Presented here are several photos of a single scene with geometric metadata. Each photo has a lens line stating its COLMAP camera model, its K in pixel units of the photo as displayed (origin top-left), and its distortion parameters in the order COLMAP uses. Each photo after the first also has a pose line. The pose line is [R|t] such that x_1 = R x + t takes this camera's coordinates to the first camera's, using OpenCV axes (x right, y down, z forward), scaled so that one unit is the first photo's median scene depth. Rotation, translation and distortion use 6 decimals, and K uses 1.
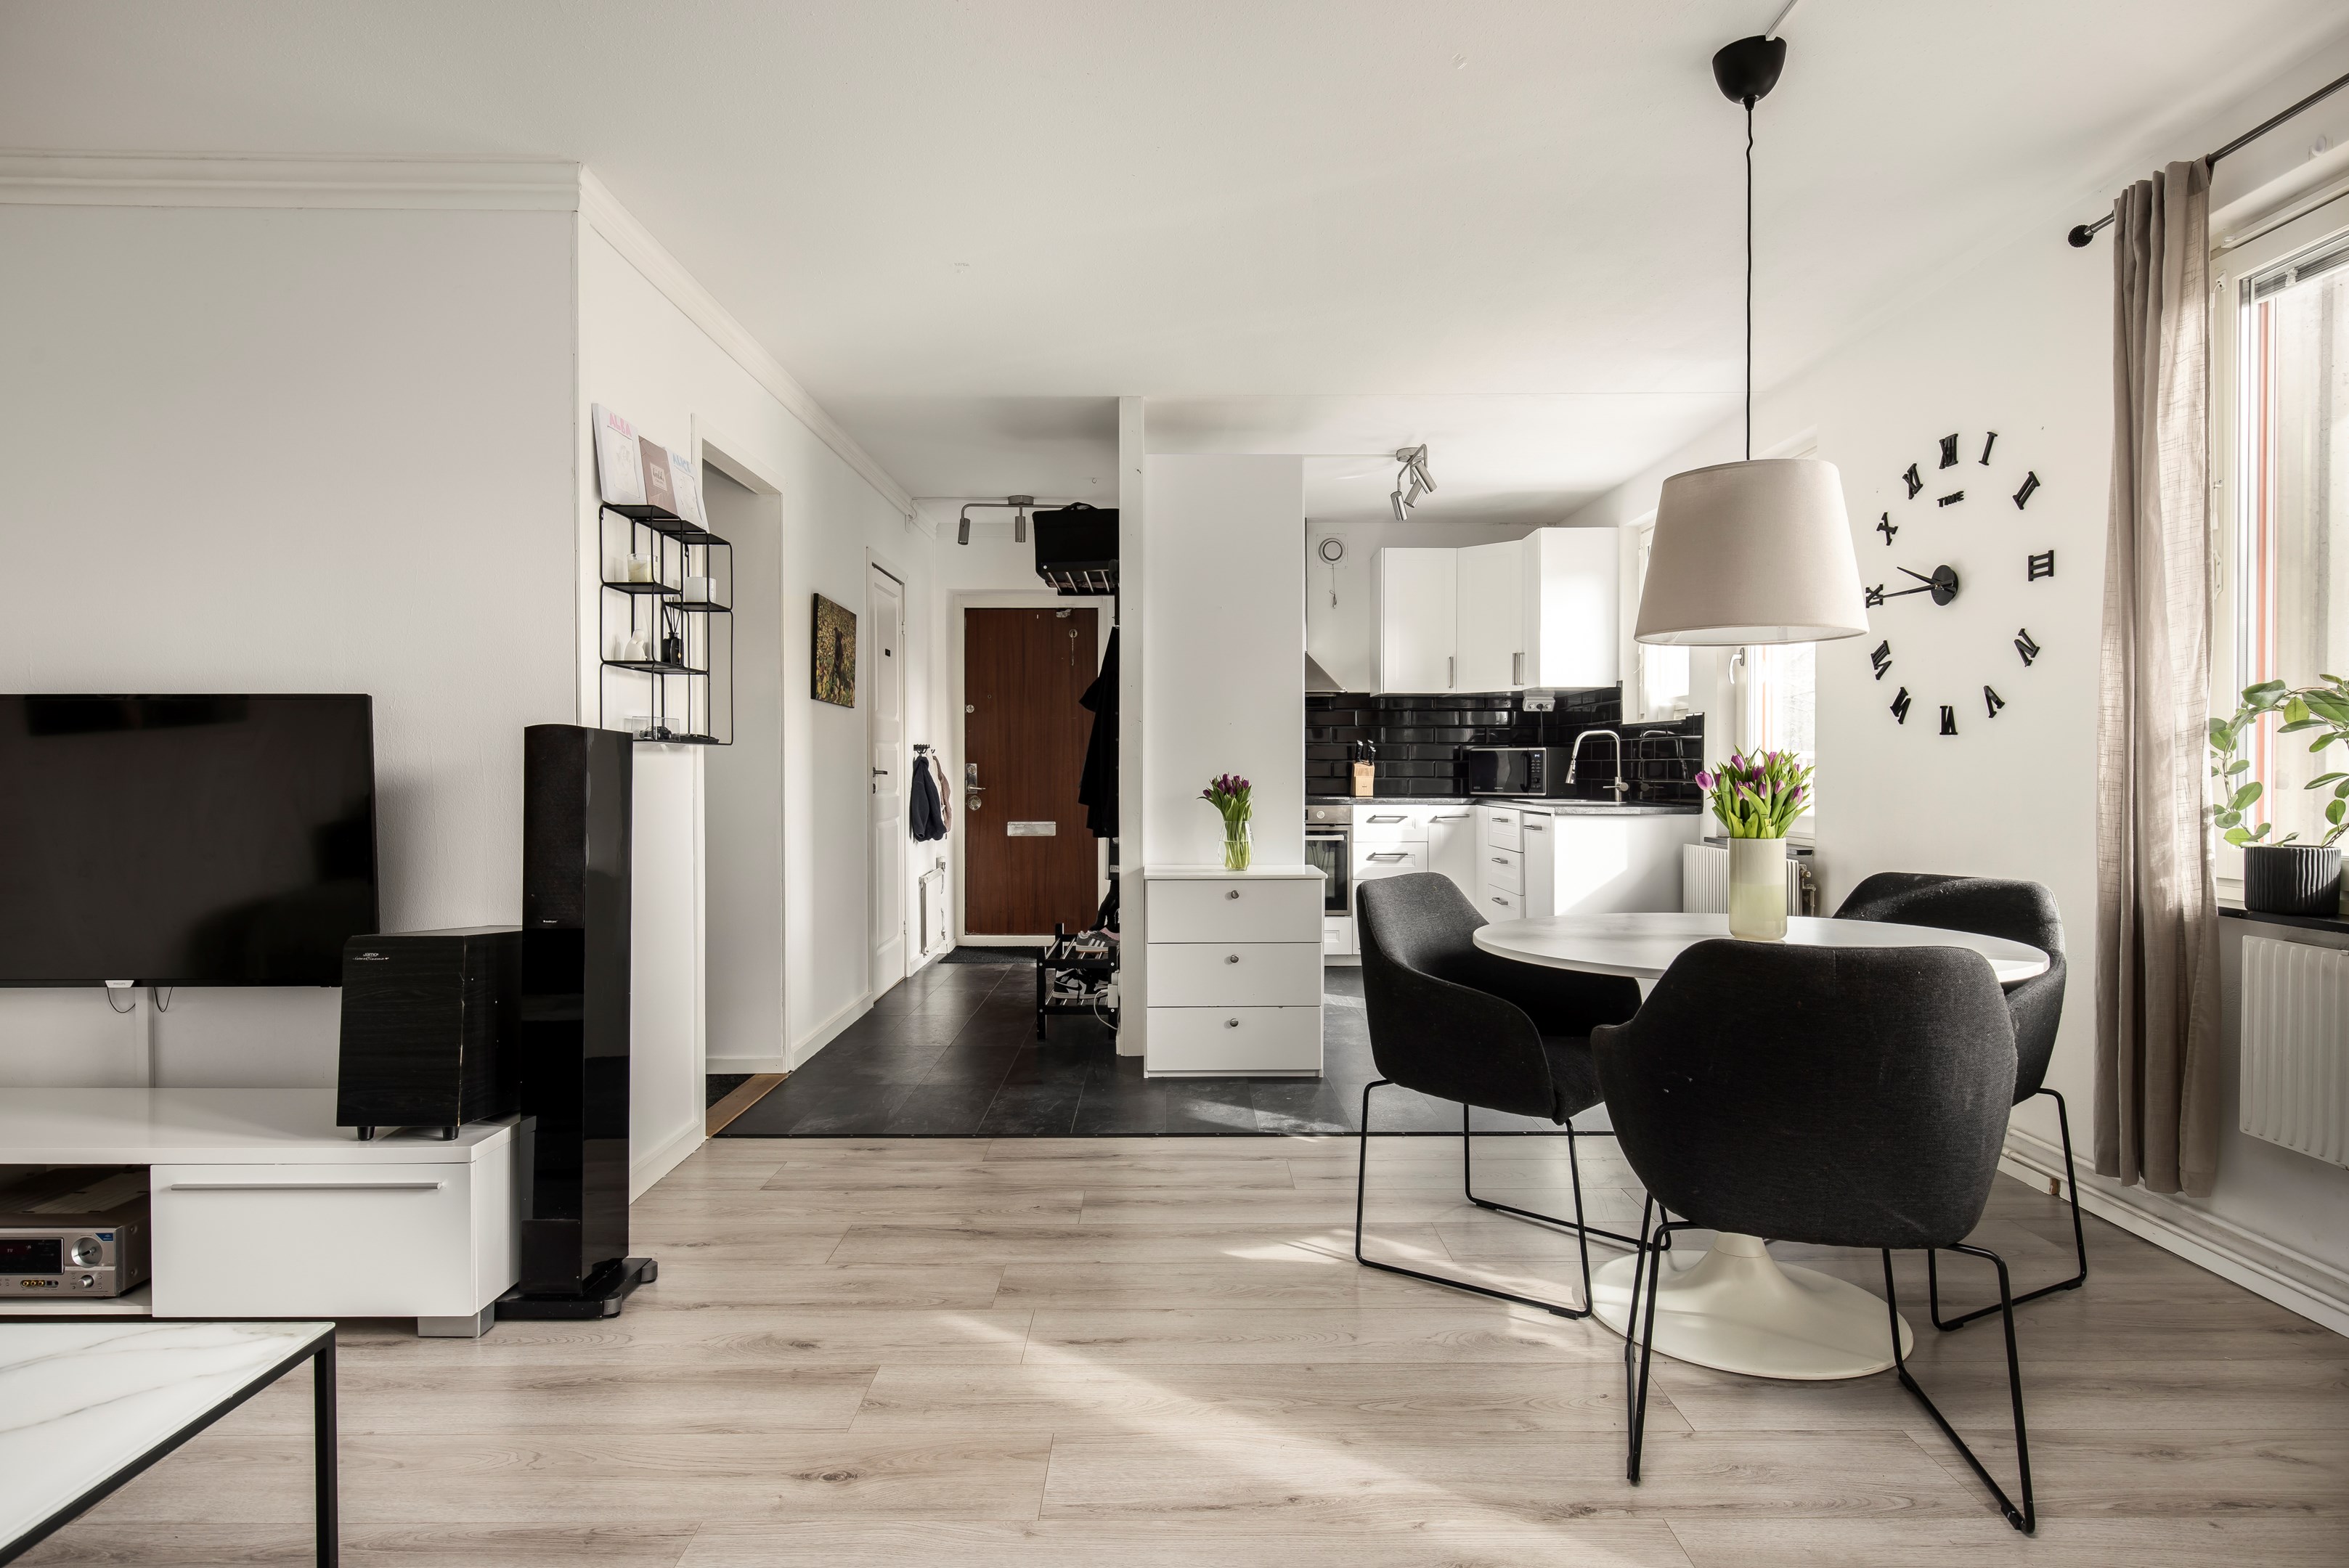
lens RADIAL K [[1284.0, 0, 1166.7], [0, 1284.0, 774.0], [0, 0, 1]] dist [0.003132, 0.001259]
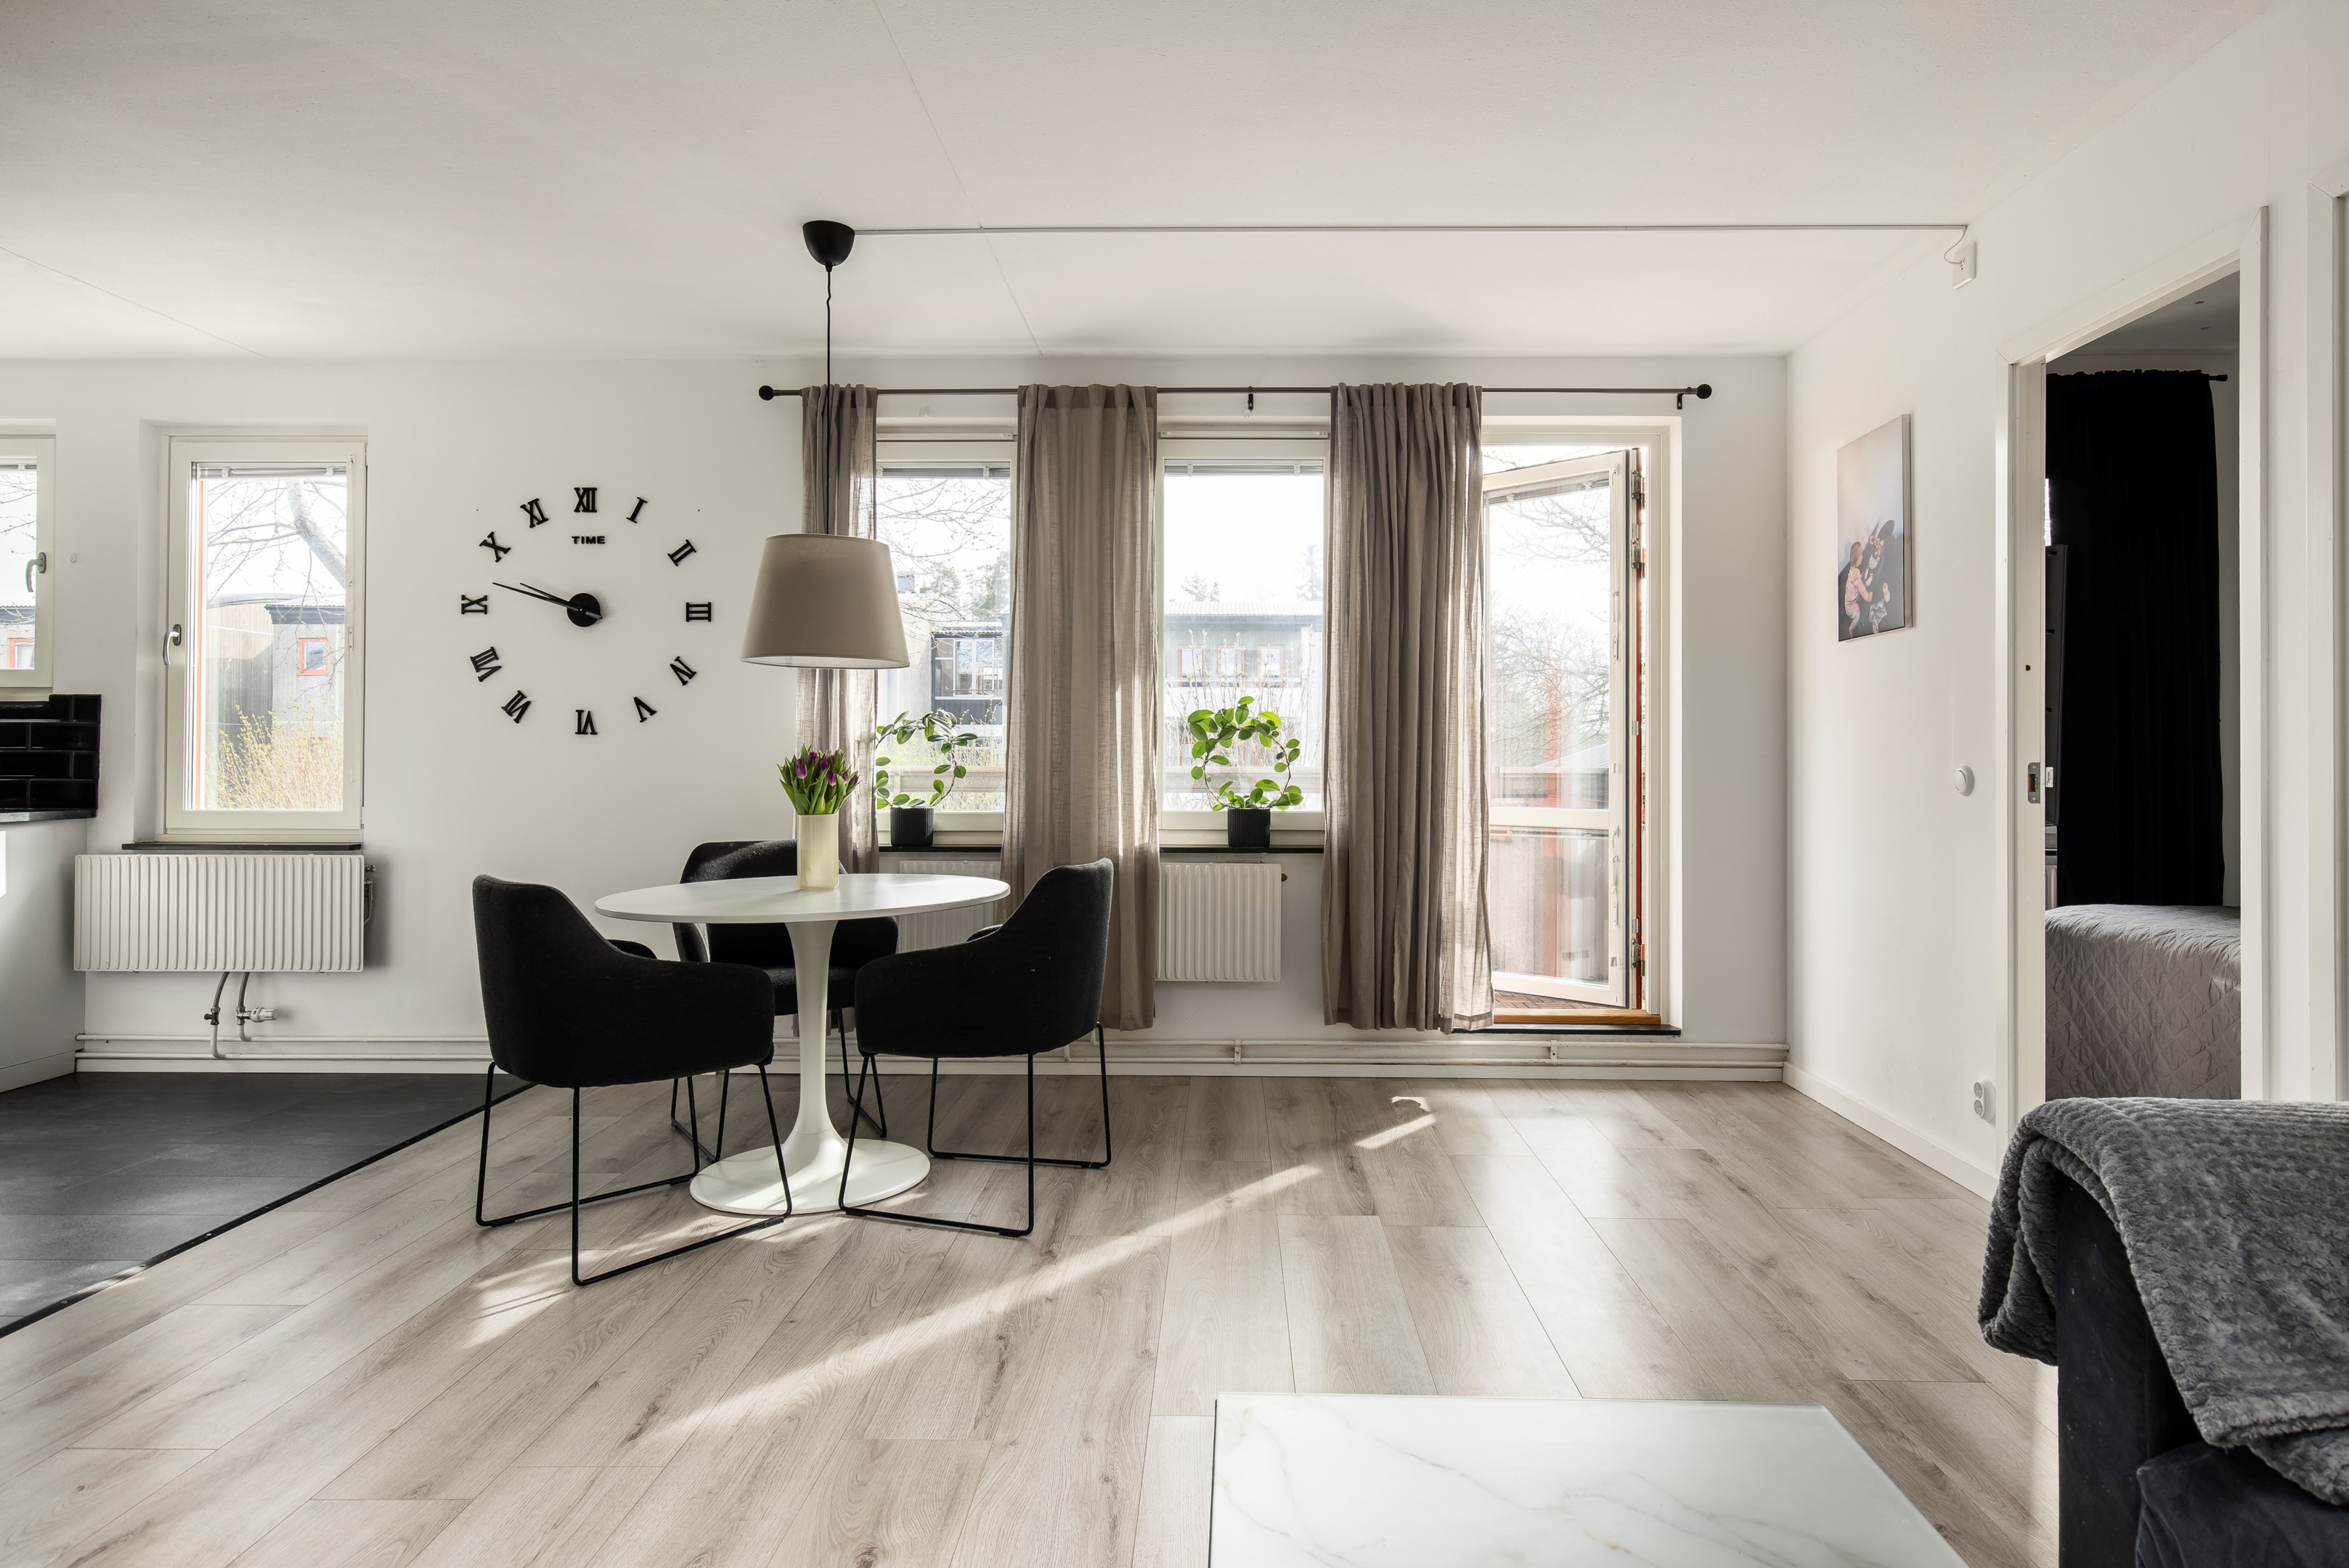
lens RADIAL K [[1349.2, 0, 1177.1], [0, 1349.2, 760.4], [0, 0, 1]] dist [0.016766, 0.001536]
pose [[0.021569, 0.003329, 0.999762, -0.715395], [0.004048, 0.999986, -0.003417, 0.000474], [-0.999759, 0.004121, 0.021555, 0.460841]]
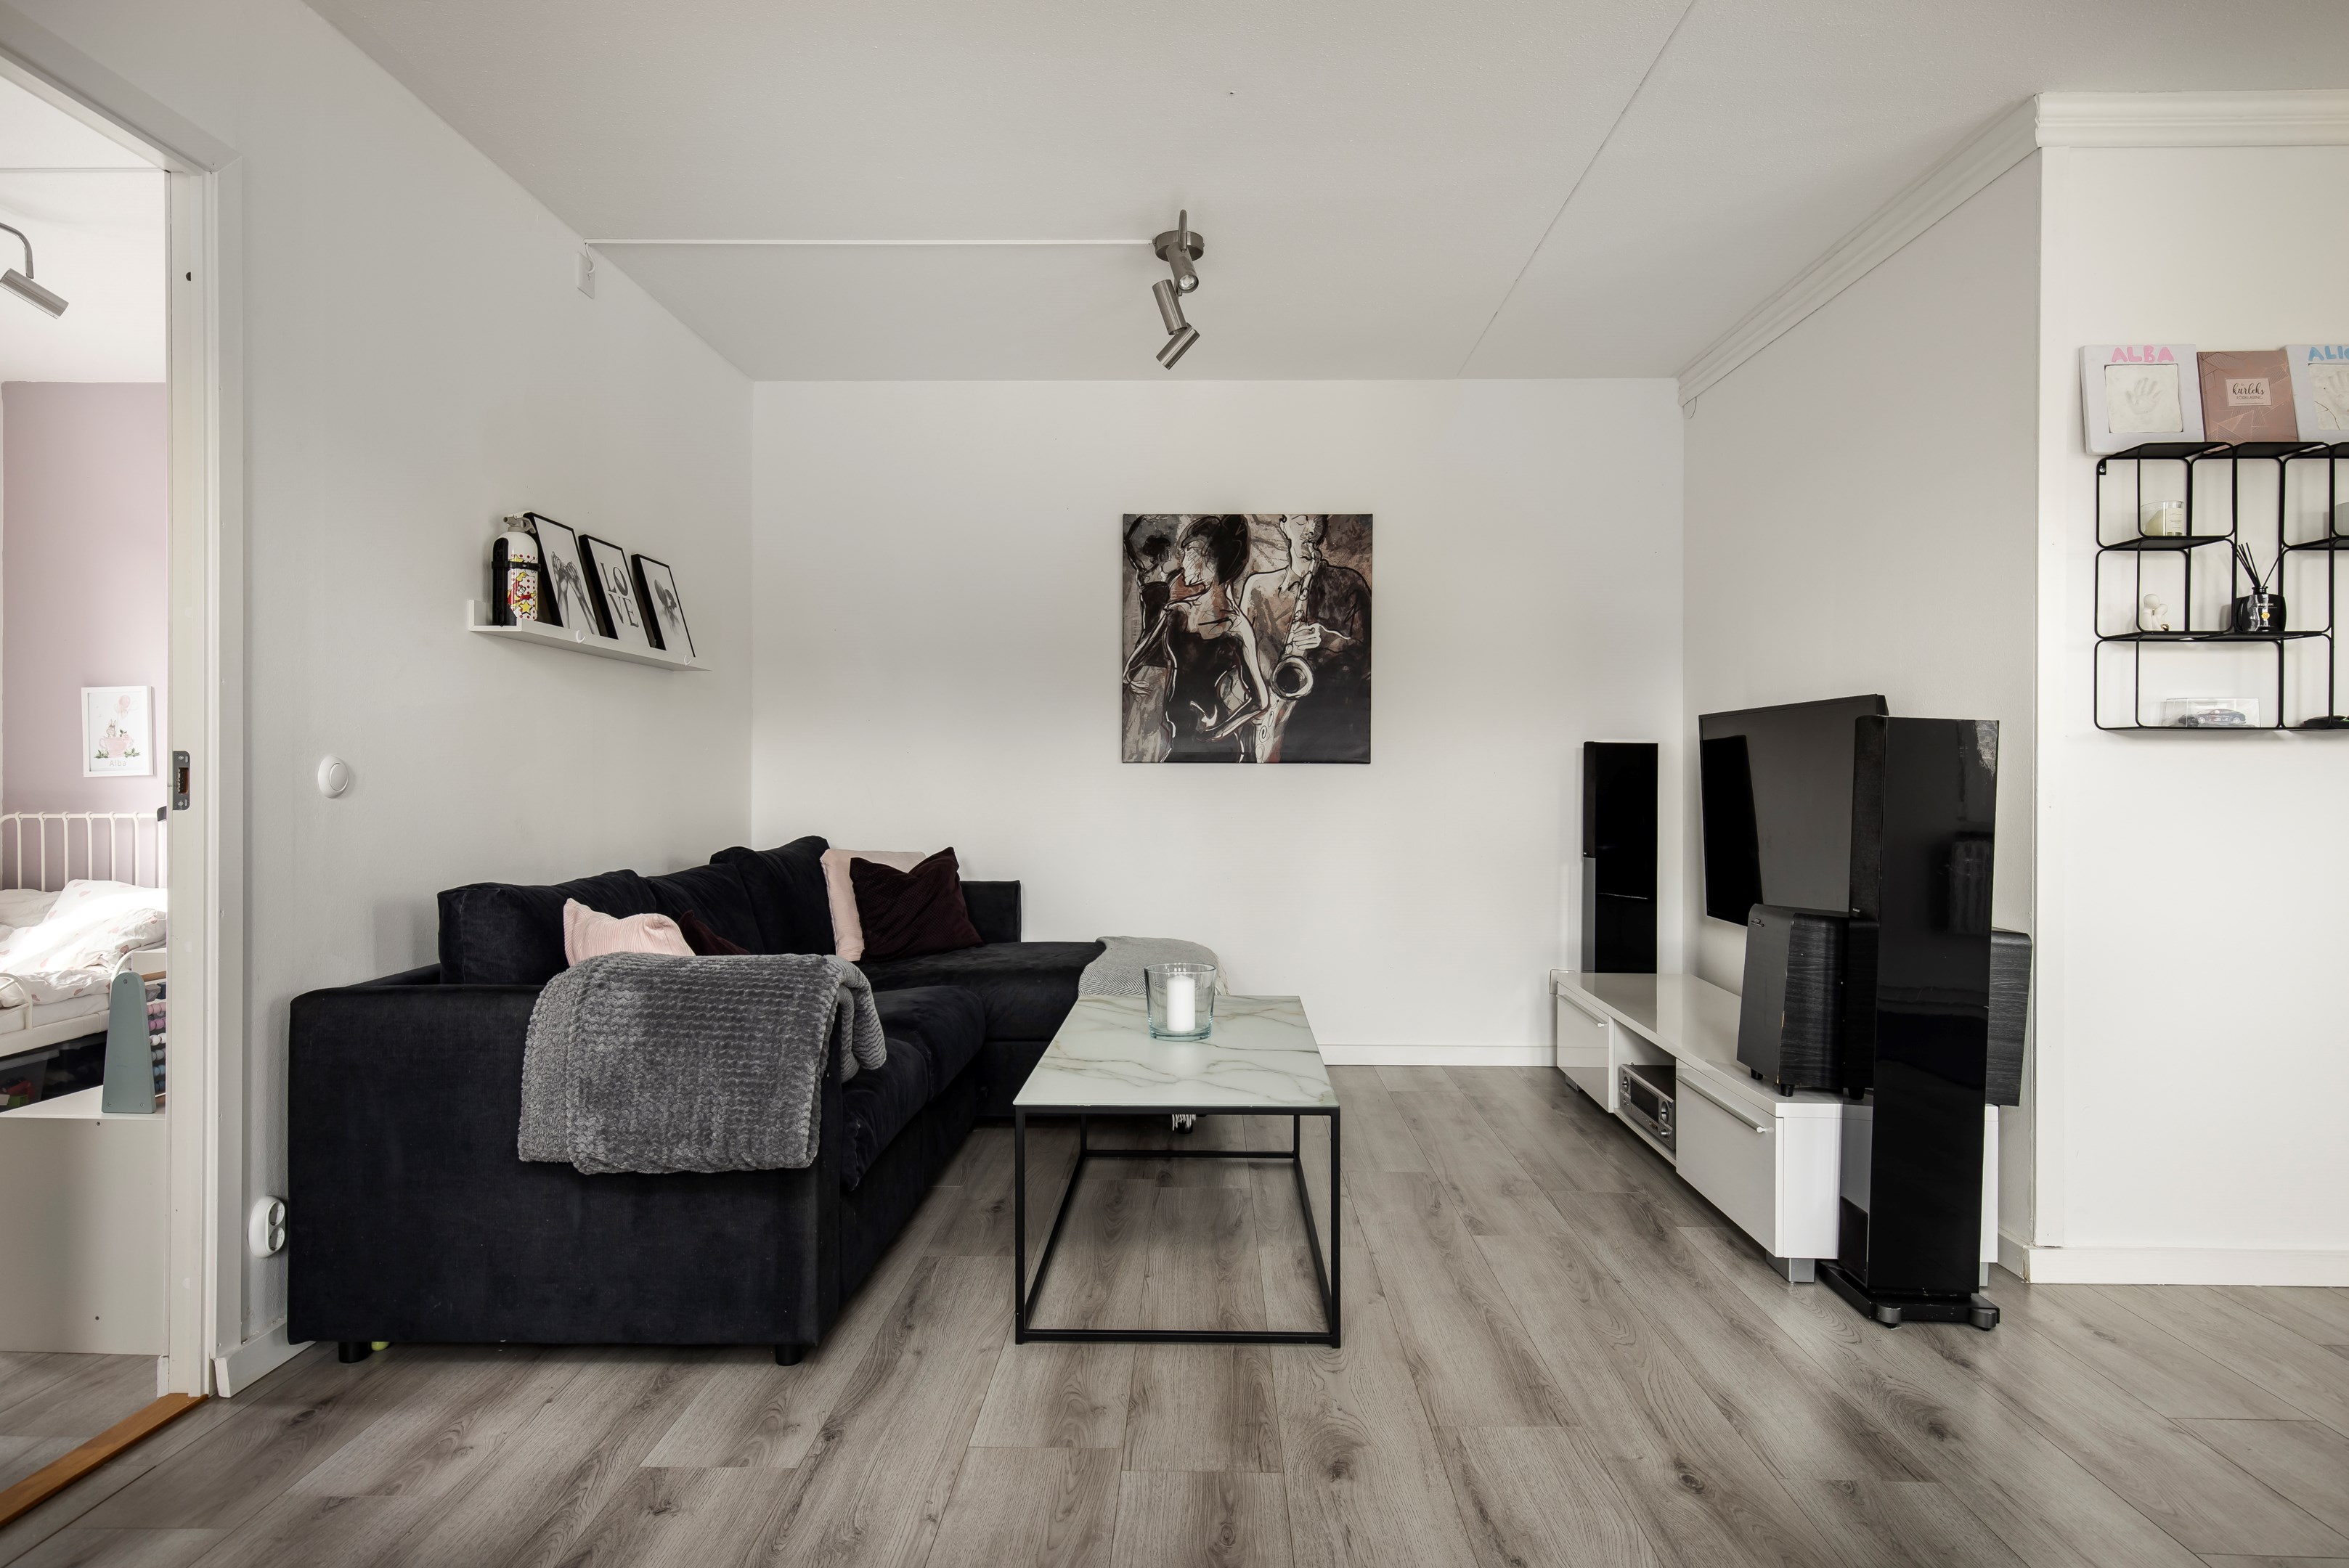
lens RADIAL K [[1349.2, 0, 1184.9], [0, 1349.2, 782.1], [0, 0, 1]] dist [0.016766, 0.001536]
pose [[-0.004291, 0.009590, -0.999945, 0.462143], [-0.011748, 0.999885, 0.009639, 0.007504], [0.999922, 0.011789, -0.004178, 0.371295]]
